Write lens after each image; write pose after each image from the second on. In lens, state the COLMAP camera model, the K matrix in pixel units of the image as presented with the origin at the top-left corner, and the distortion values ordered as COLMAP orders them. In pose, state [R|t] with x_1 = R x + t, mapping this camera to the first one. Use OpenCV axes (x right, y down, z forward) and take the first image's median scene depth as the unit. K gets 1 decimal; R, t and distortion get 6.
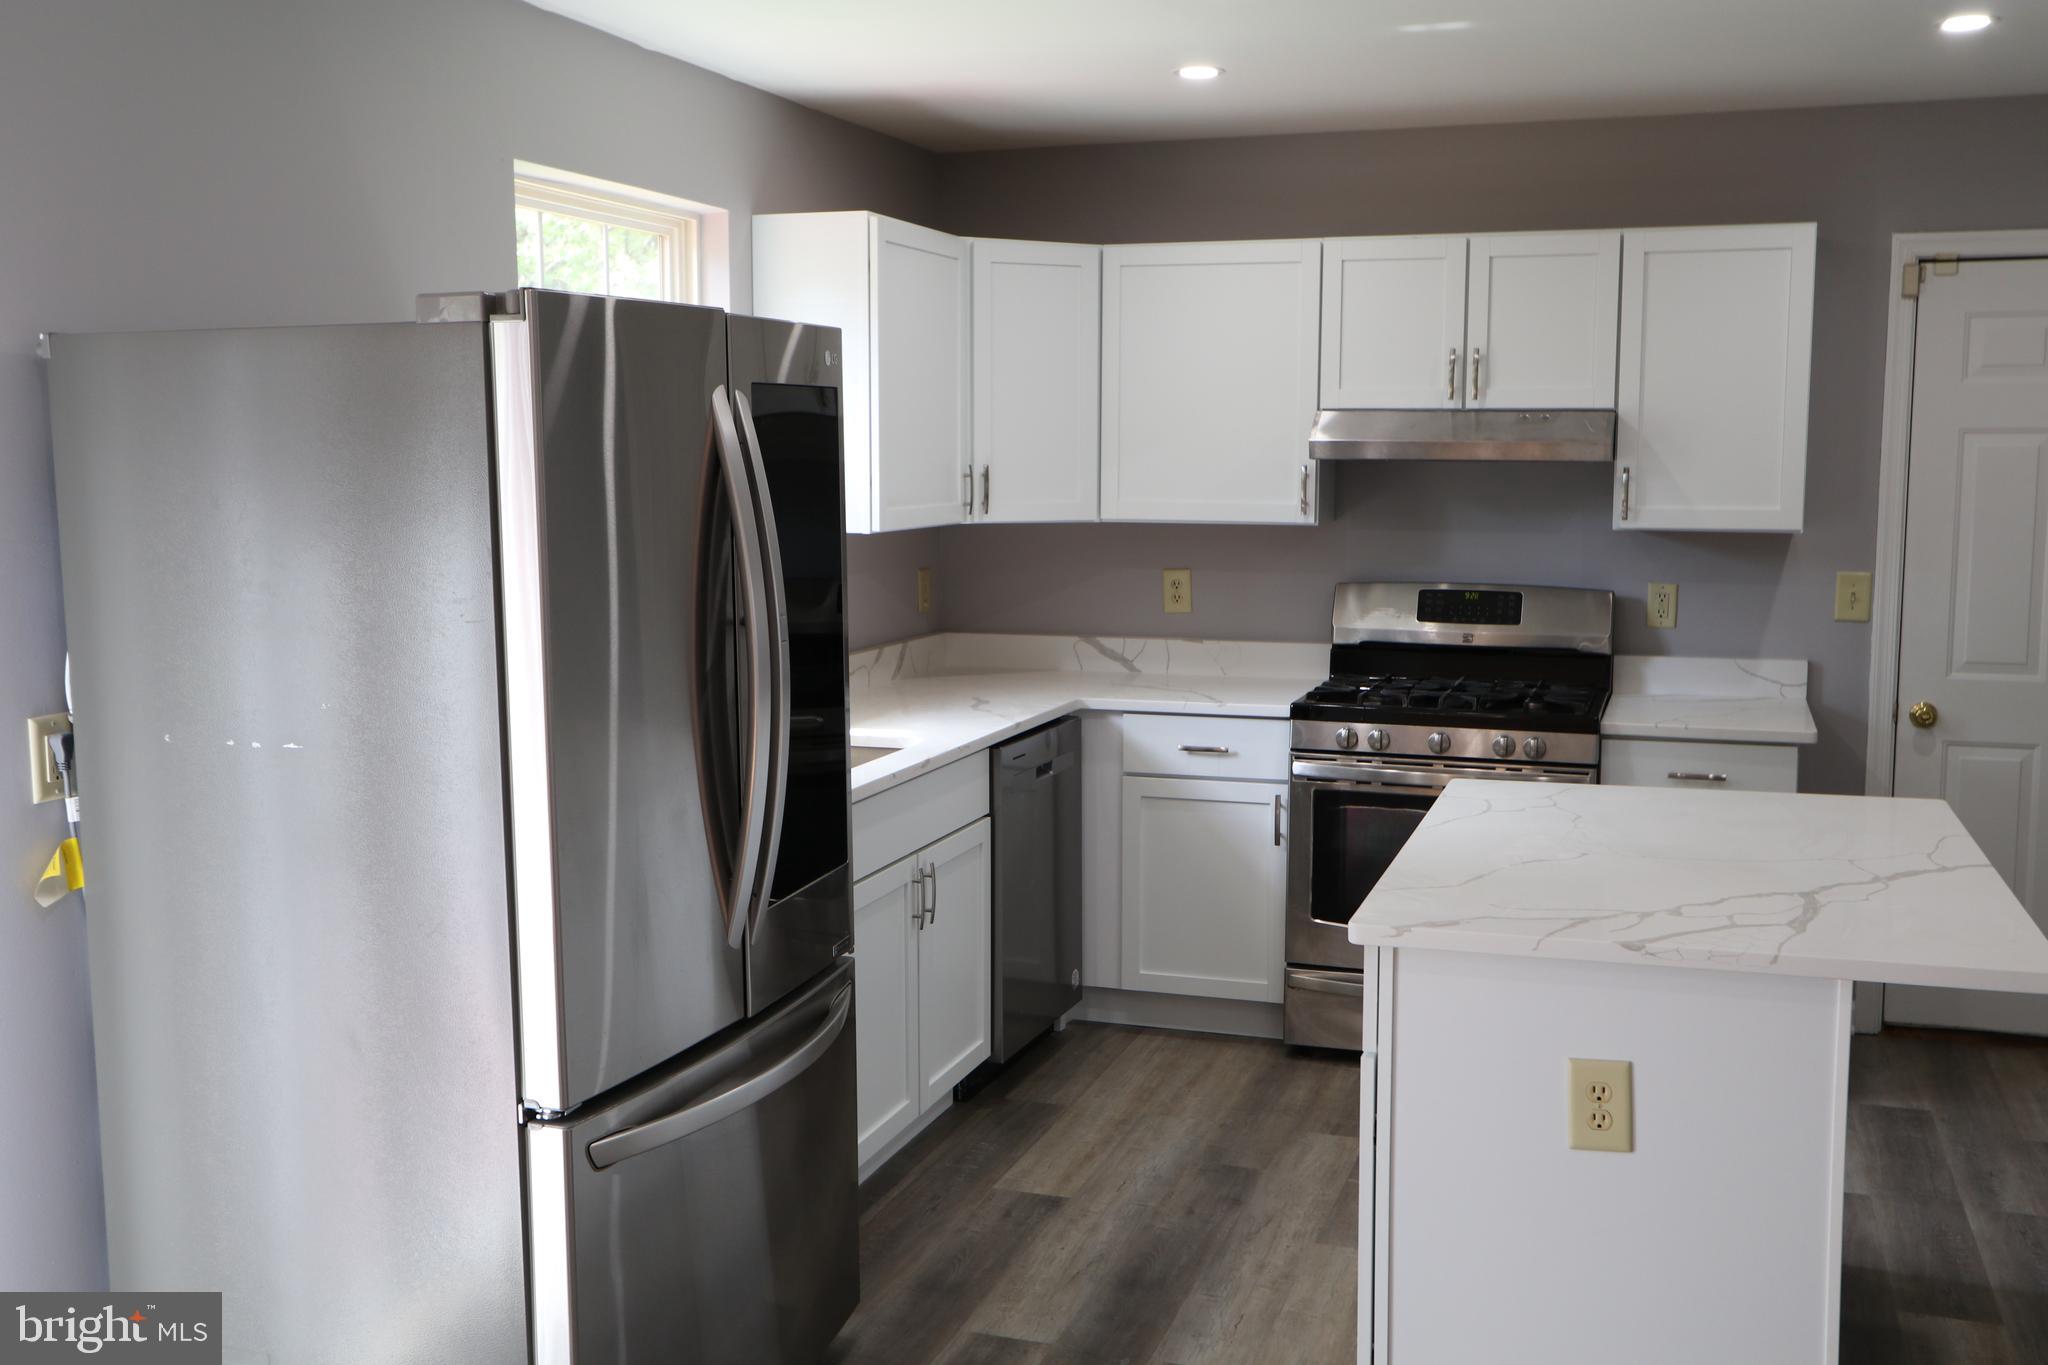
lens RADIAL K [[1966.3, 0, 1026.6], [0, 1966.3, 672.6], [0, 0, 1]] dist [-0.003291, 0.008359]
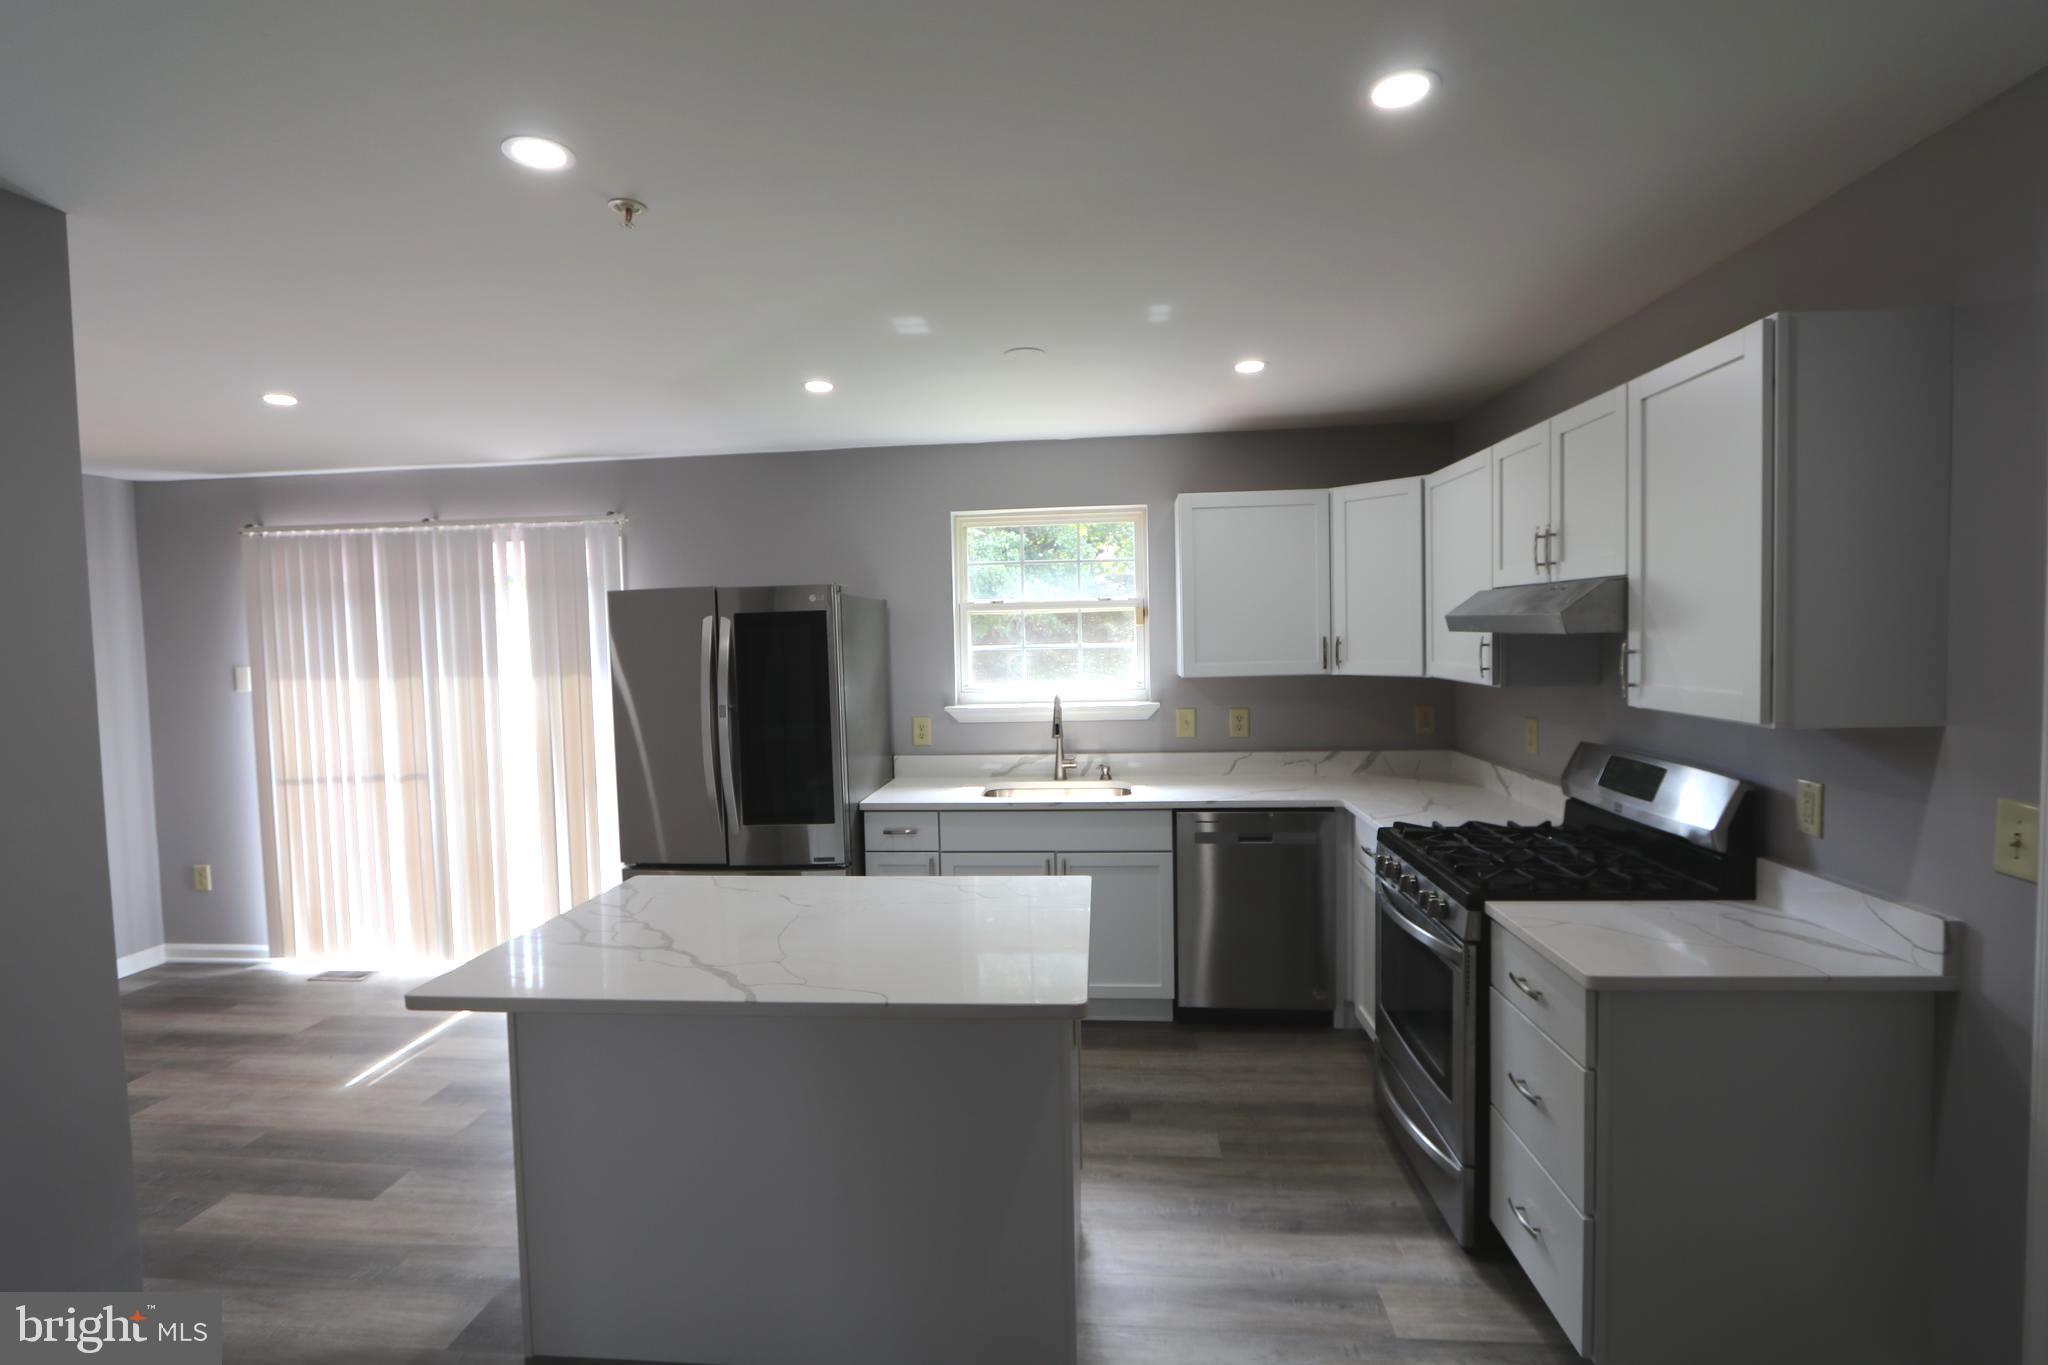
lens RADIAL K [[935.6, 0, 1022.2], [0, 935.6, 664.8], [0, 0, 1]] dist [-0.031771, 0.010267]
pose [[0.237473, 0.027934, -0.970992, 0.686323], [-0.086271, 0.996243, 0.007561, -0.075868], [0.967555, 0.081973, 0.238991, 0.661255]]
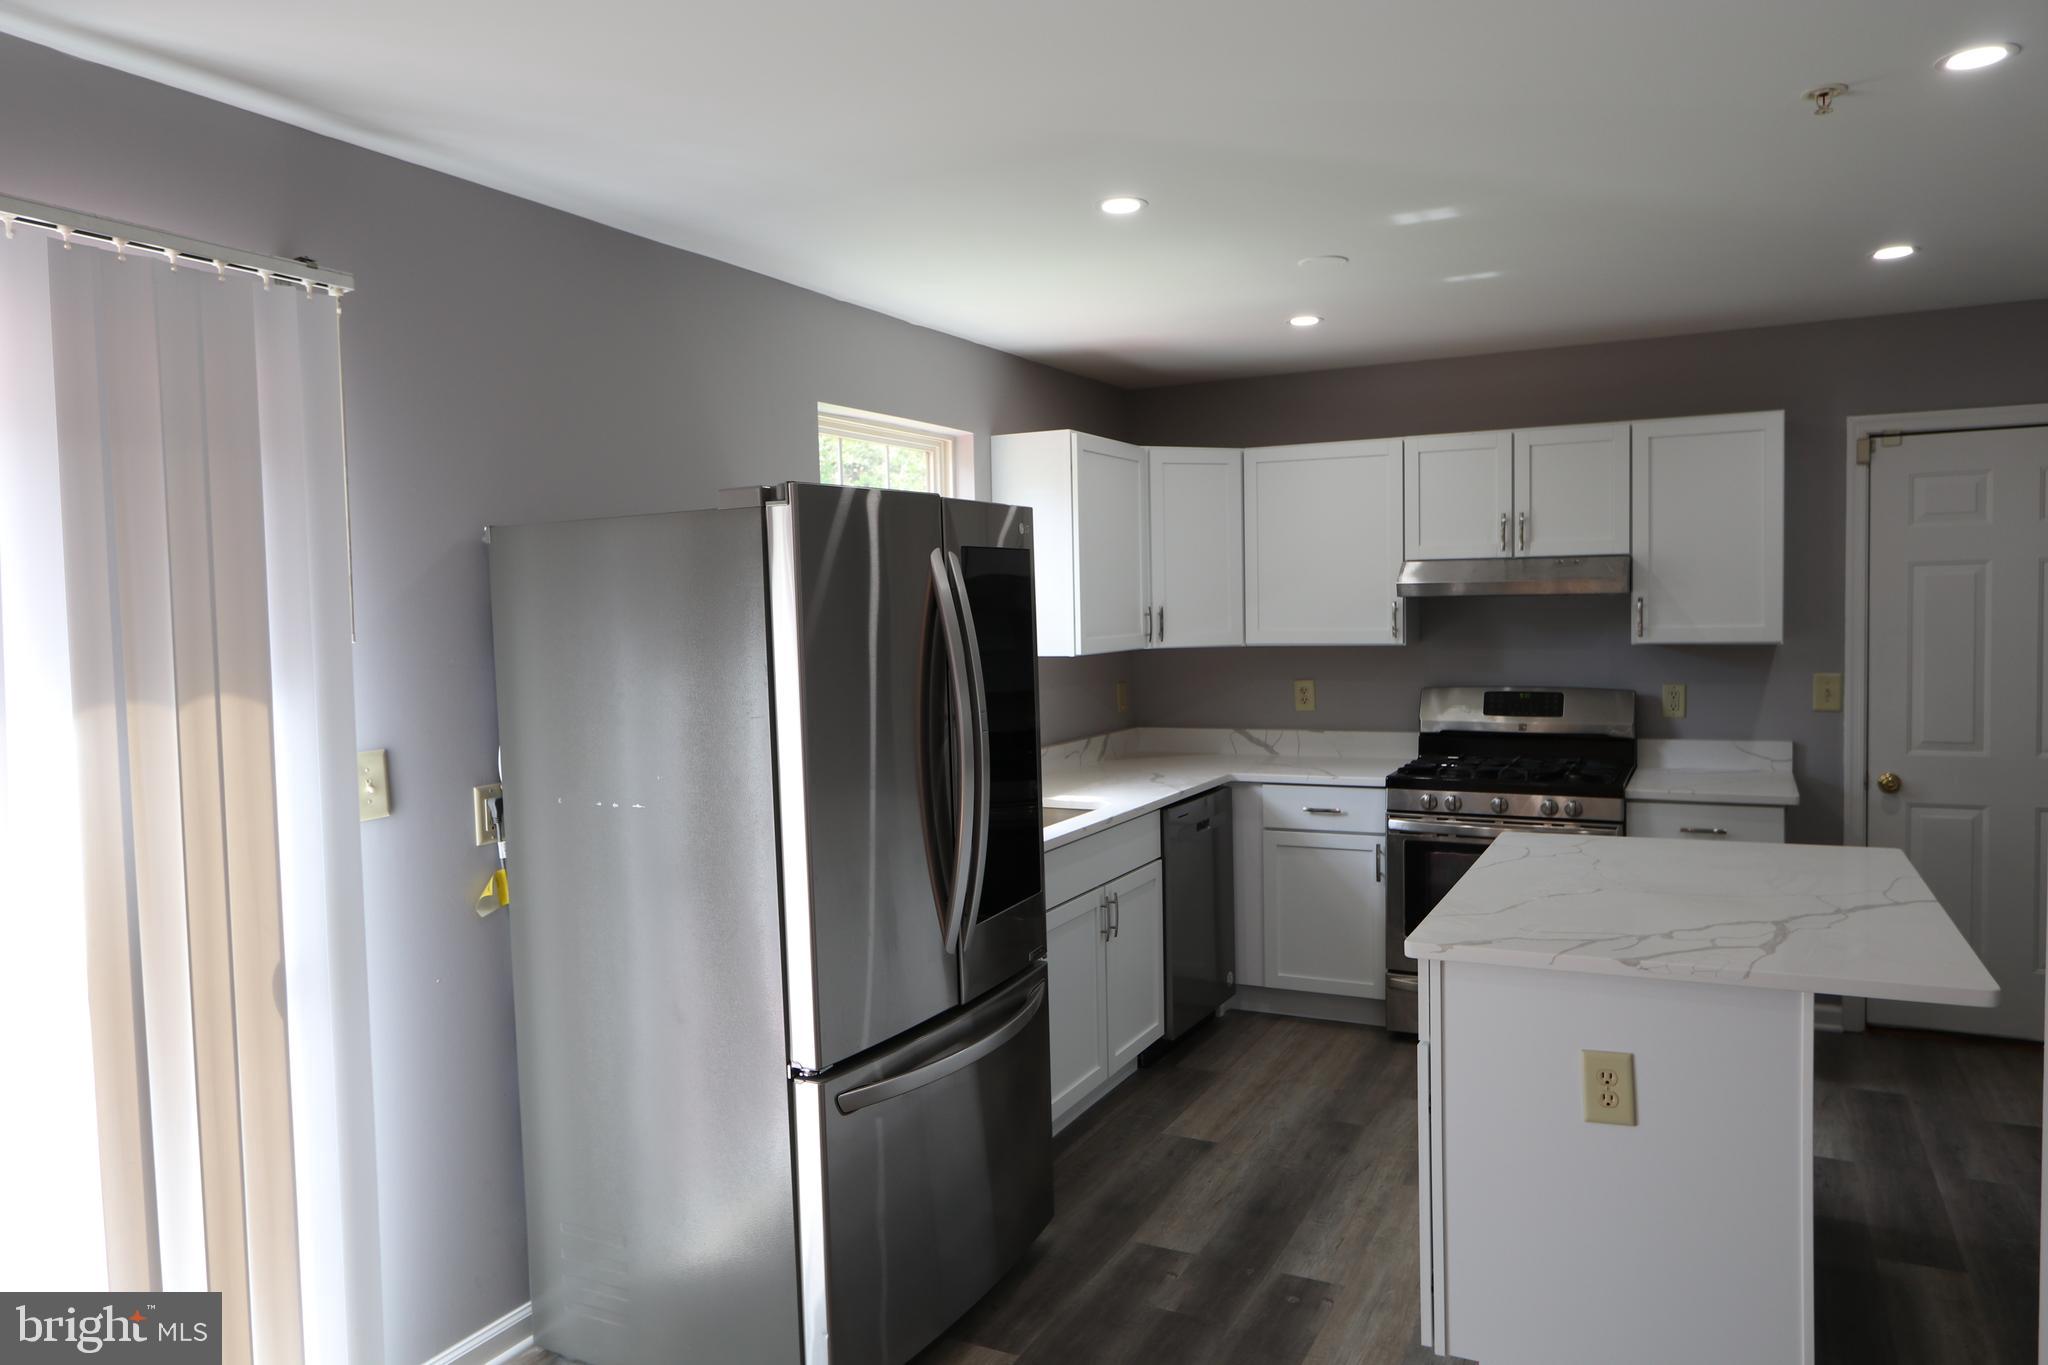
lens RADIAL K [[1366.7, 0, 1021.5], [0, 1366.7, 676.2], [0, 0, 1]] dist [-0.021999, 0.014603]
pose [[0.988608, -0.014569, -0.149807, 0.029195], [0.005506, 0.998139, -0.060734, 0.002721], [0.150413, 0.059217, 0.986848, 0.031162]]
